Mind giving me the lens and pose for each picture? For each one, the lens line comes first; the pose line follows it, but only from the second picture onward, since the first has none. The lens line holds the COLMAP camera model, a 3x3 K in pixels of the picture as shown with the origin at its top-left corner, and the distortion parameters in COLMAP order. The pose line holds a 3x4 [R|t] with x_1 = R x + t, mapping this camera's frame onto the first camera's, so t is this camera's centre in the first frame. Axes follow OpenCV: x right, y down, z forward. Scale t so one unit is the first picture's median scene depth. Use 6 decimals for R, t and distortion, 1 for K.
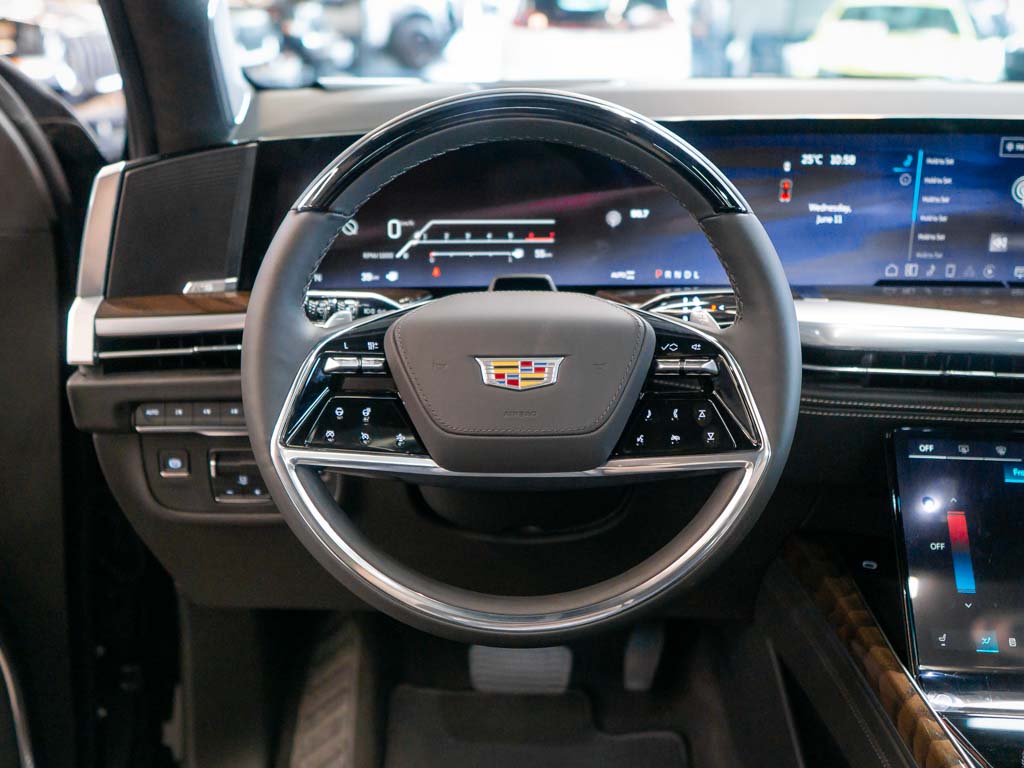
lens RADIAL K [[1080.5, 0, 511.5], [0, 1080.5, 368.3], [0, 0, 1]] dist [-0.005457, 0.001900]
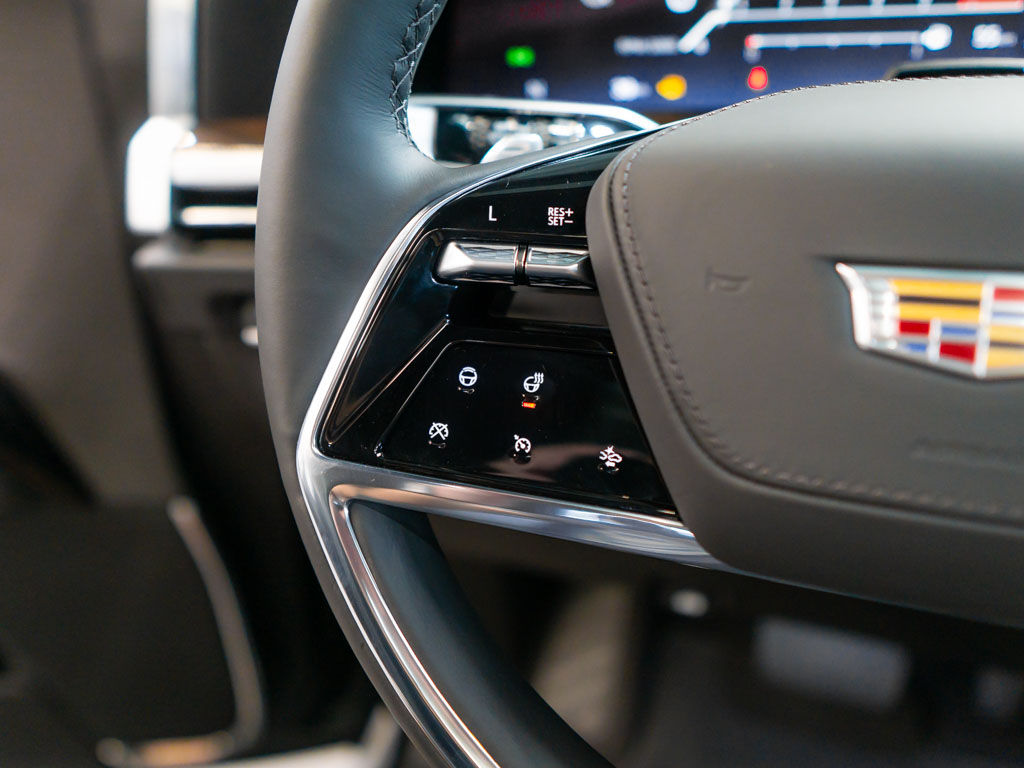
lens RADIAL K [[840.1, 0, 514.4], [0, 840.1, 384.0], [0, 0, 1]] dist [0.000908, -0.004884]
pose [[0.935189, 0.104421, -0.338404, -0.032855], [-0.045489, 0.983046, 0.177627, -0.013964], [0.351215, -0.150721, 0.924084, 0.673437]]
